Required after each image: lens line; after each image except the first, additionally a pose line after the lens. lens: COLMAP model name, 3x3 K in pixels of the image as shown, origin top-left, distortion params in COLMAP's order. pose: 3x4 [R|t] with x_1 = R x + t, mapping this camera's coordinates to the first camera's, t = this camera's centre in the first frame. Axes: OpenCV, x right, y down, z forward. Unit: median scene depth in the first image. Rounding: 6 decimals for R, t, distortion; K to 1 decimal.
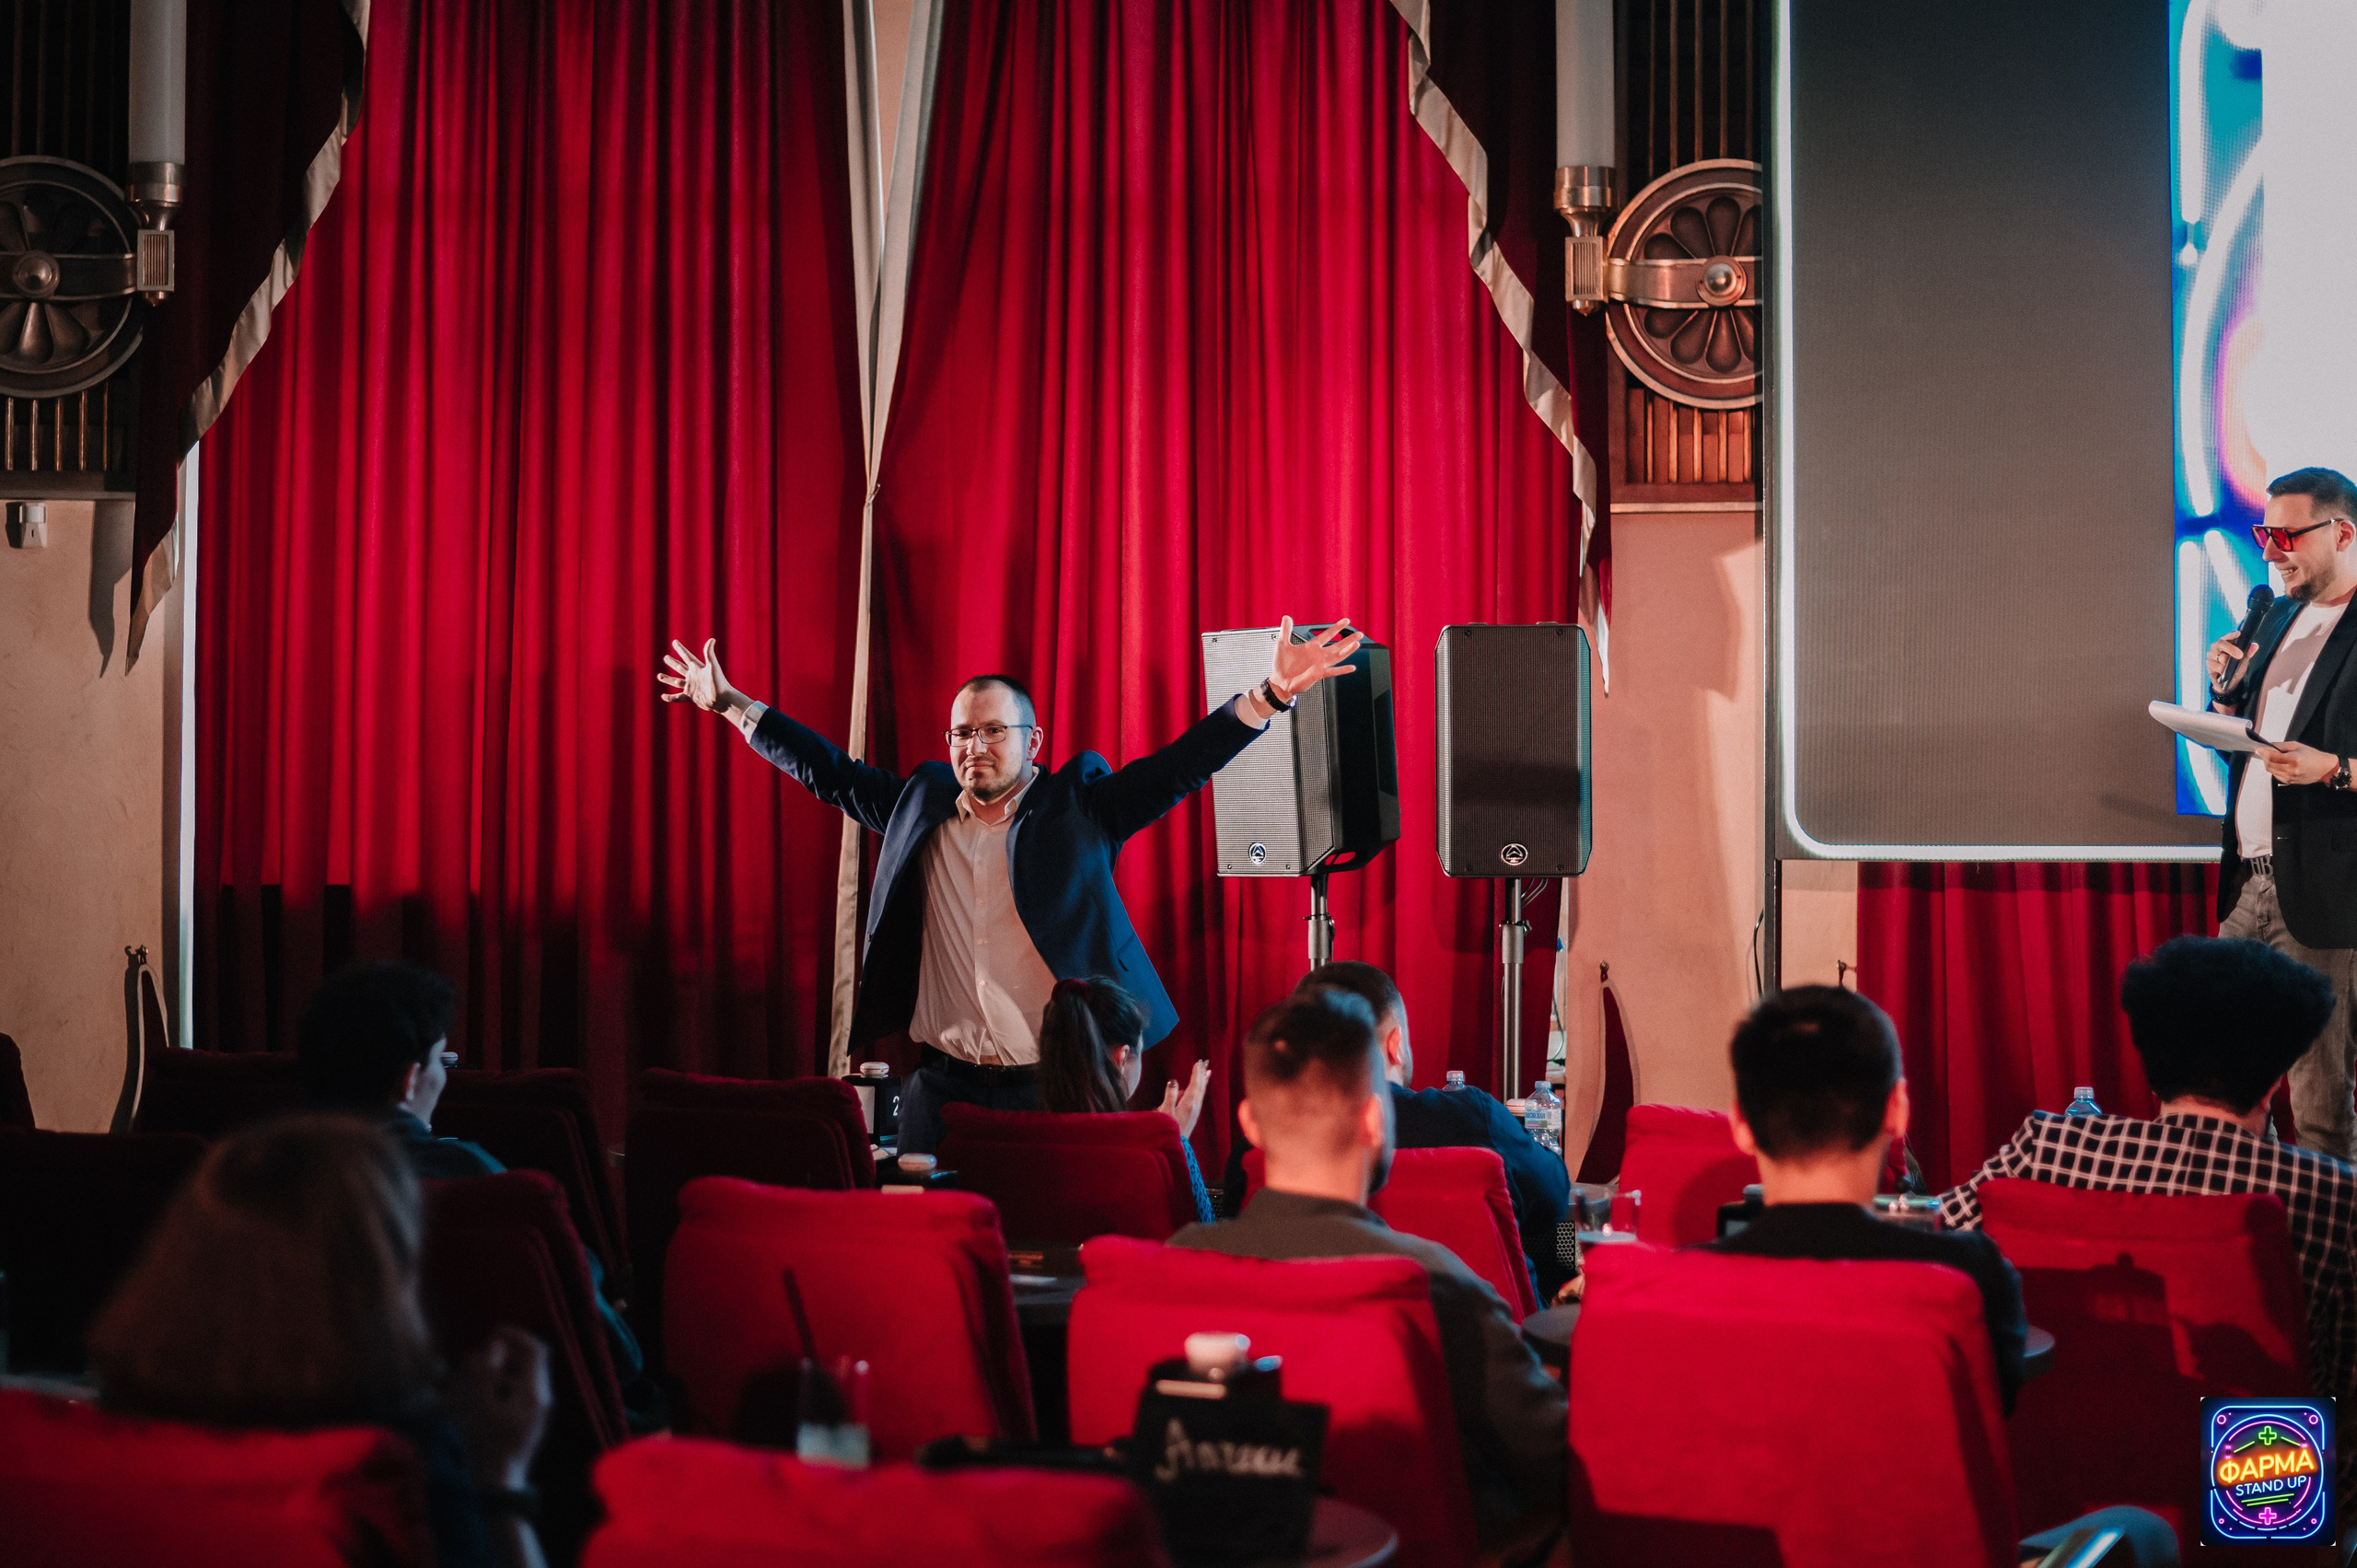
lens RADIAL K [[3388.1, 0, 1178.5], [0, 3388.1, 784.0], [0, 0, 1]] dist [-0.023574, -0.653615]
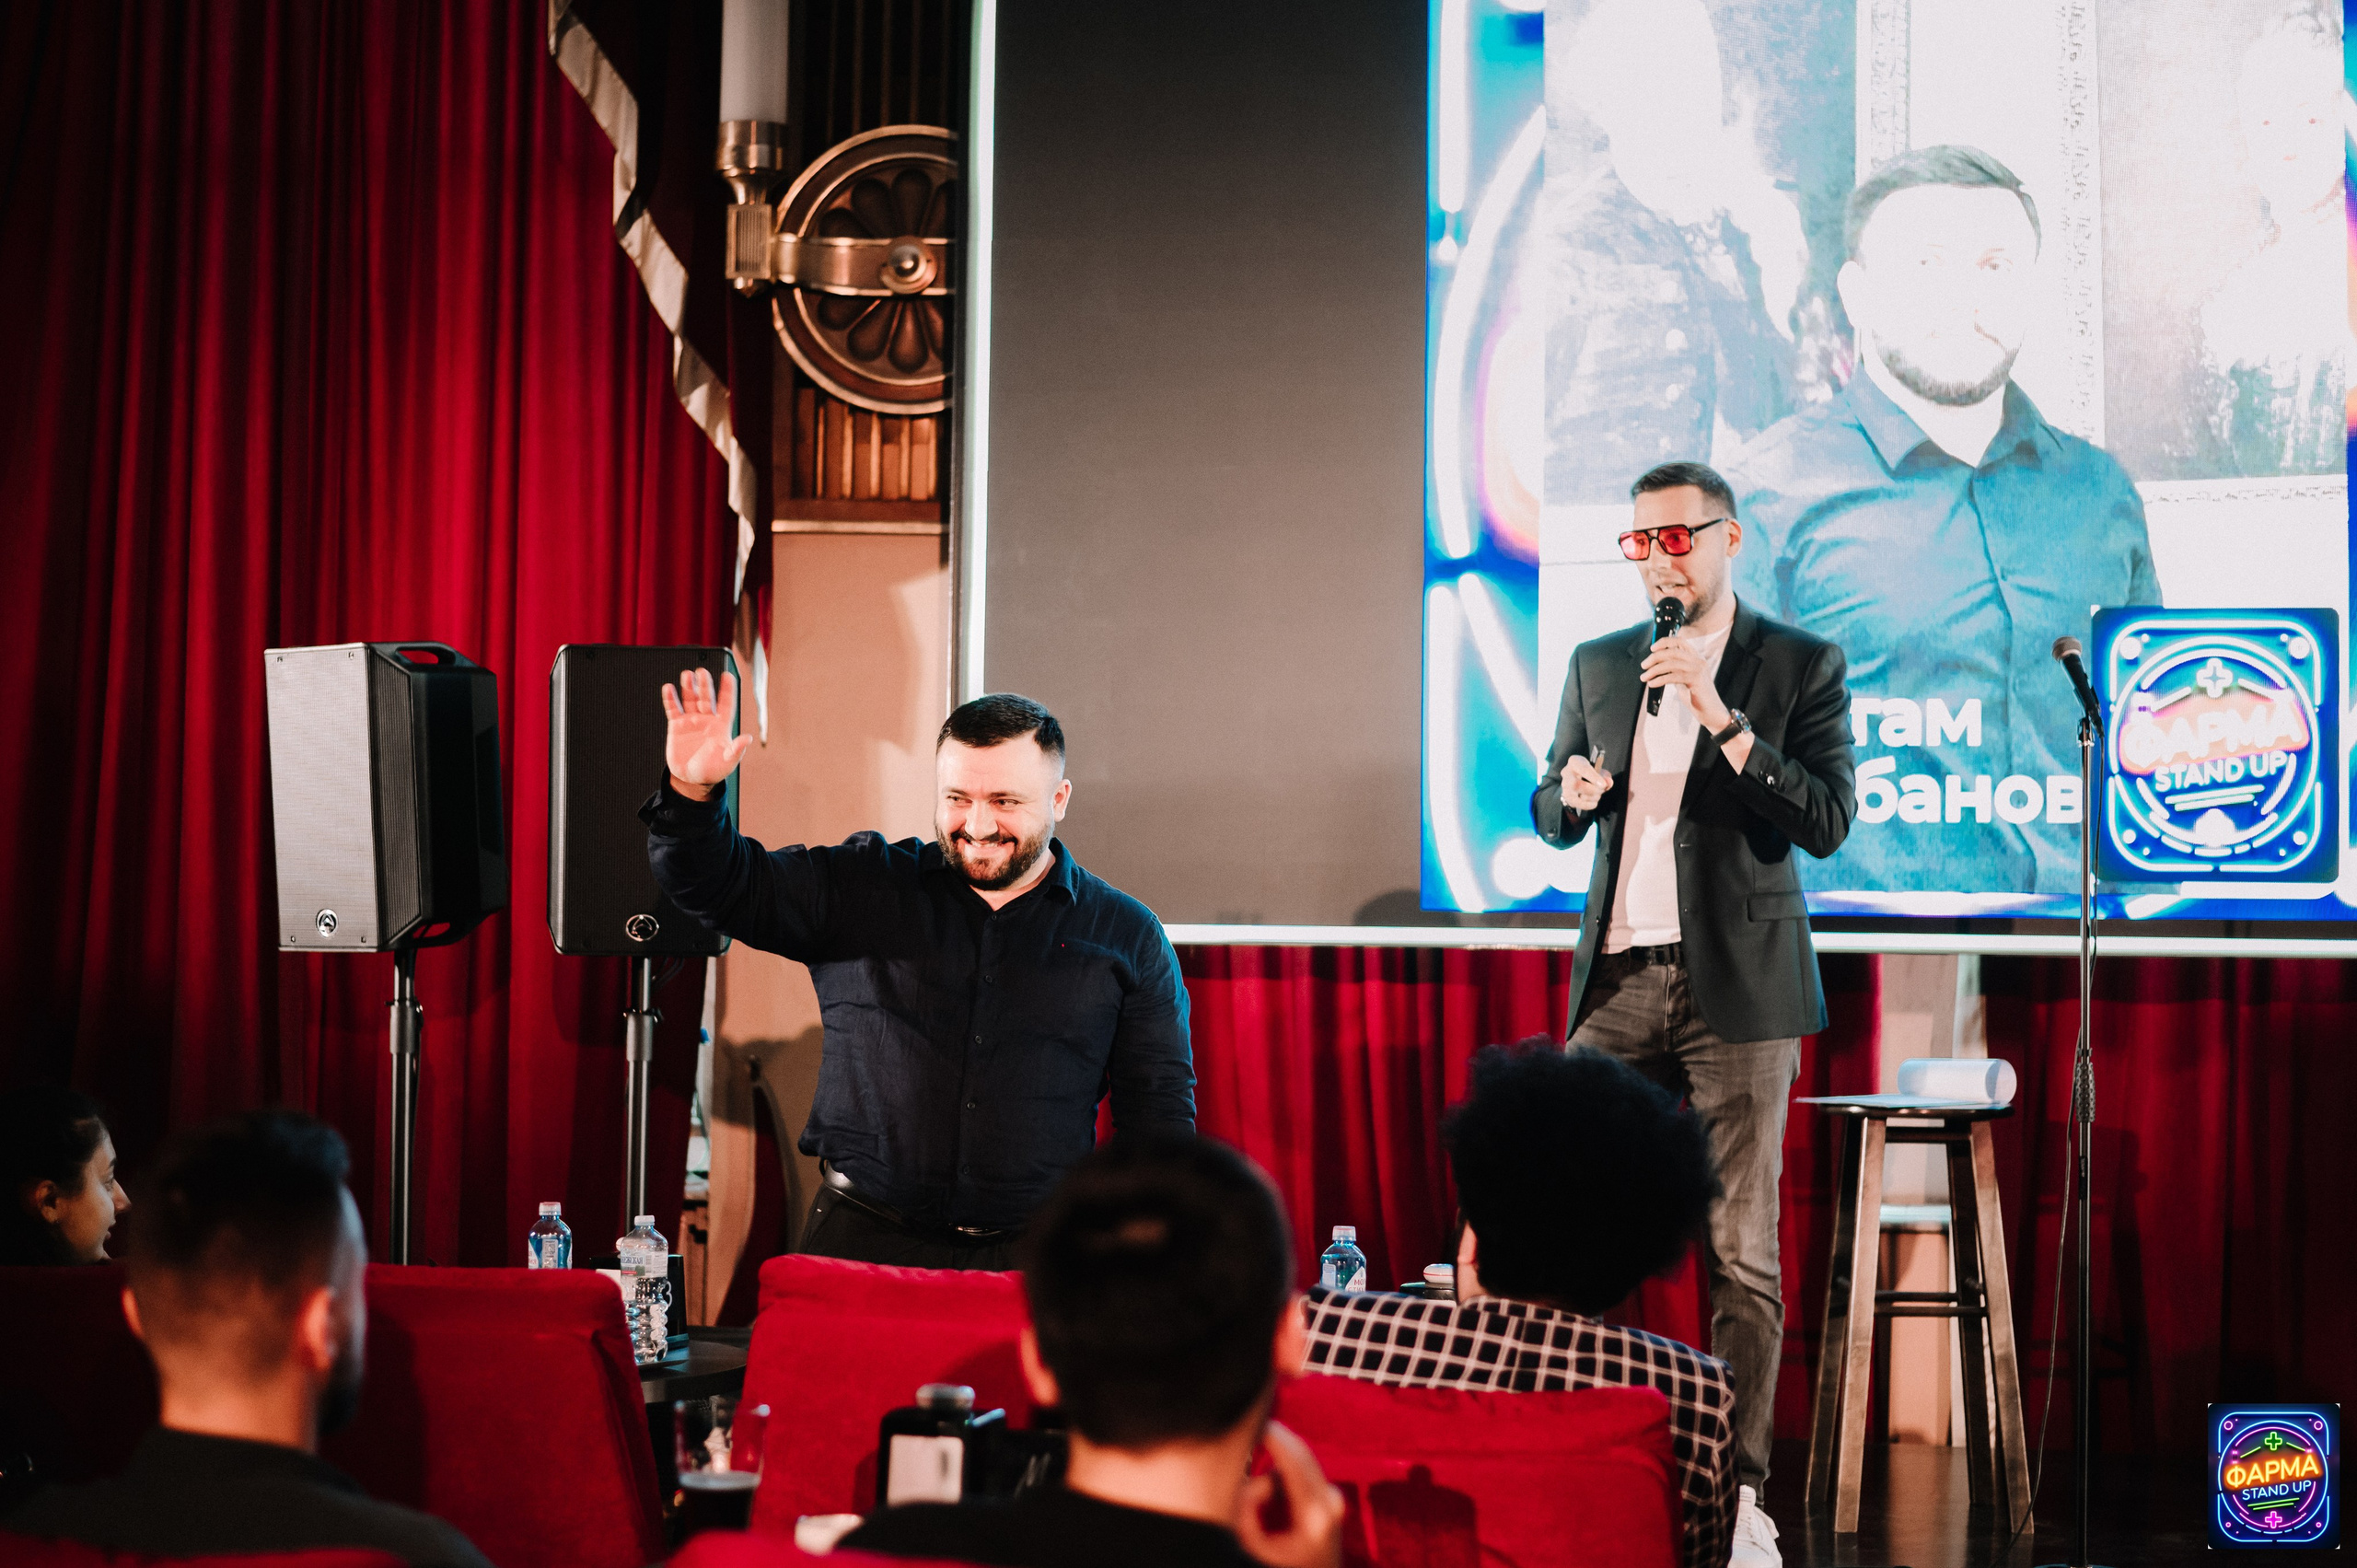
lens RADIAL K [[3388.1, 0, 1178.5], [0, 3388.1, 784.0], [0, 0, 1]] dist [-0.023574, -0.653615]
pose [[0.970750, 0.022911, 0.238998, 0.024544], [-0.017770, 0.999563, -0.023643, 0.002336], [-0.239435, 0.018705, 0.970732, 0.148351]]
